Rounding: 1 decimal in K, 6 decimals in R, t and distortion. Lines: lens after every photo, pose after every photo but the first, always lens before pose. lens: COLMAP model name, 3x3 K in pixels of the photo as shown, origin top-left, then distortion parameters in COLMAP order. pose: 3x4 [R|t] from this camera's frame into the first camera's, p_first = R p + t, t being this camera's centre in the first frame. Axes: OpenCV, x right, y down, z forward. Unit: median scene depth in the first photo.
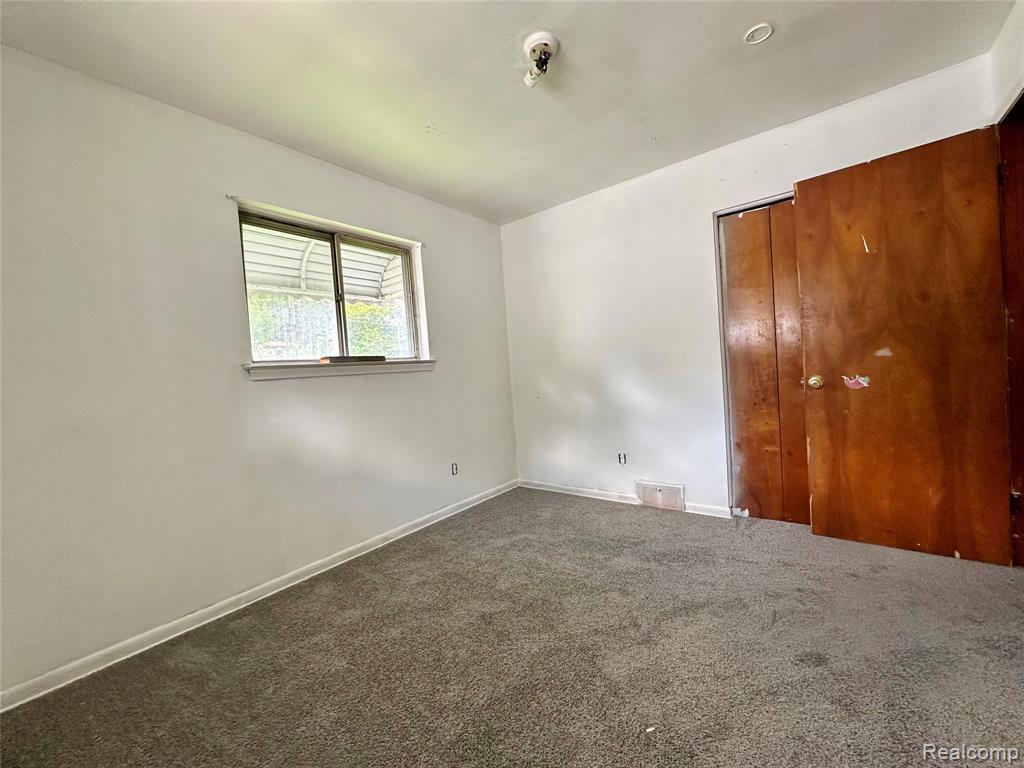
lens RADIAL K [[407.9, 0, 513.4], [0, 407.9, 383.0], [0, 0, 1]] dist [-0.002811, 0.000119]
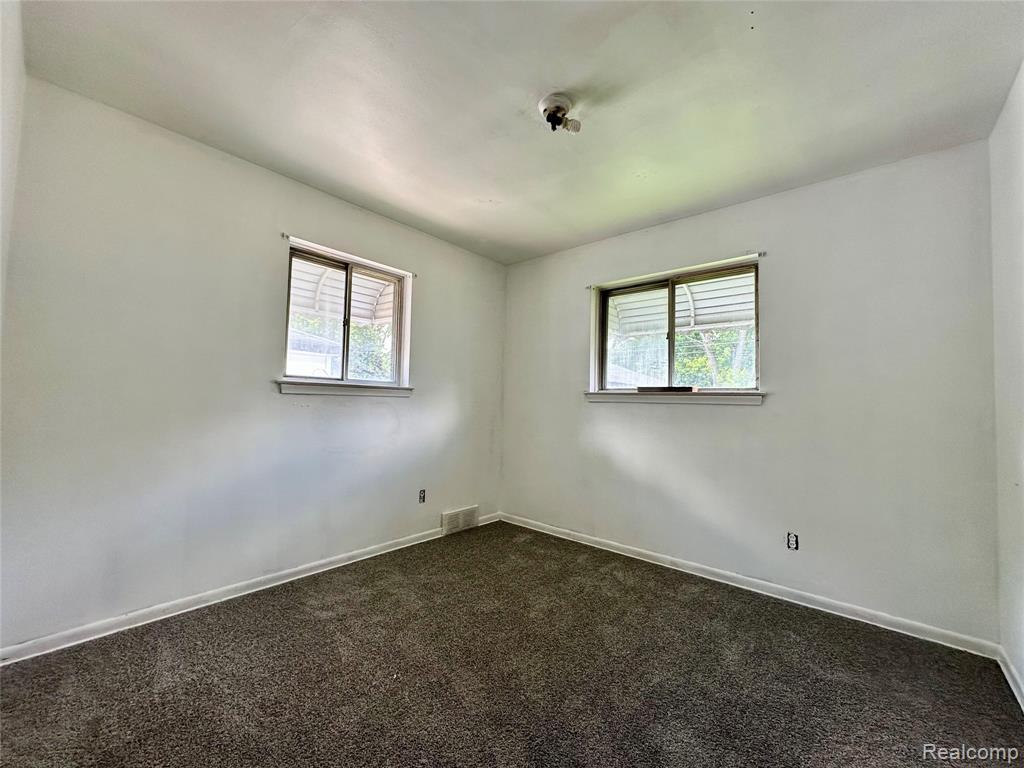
lens RADIAL K [[407.9, 0, 513.4], [0, 407.9, 383.0], [0, 0, 1]] dist [-0.002811, 0.000119]
pose [[-0.049076, 0.024848, -0.998486, 0.742399], [-0.049356, 0.998409, 0.027272, -0.085410], [0.997575, 0.050619, -0.047771, 0.630454]]
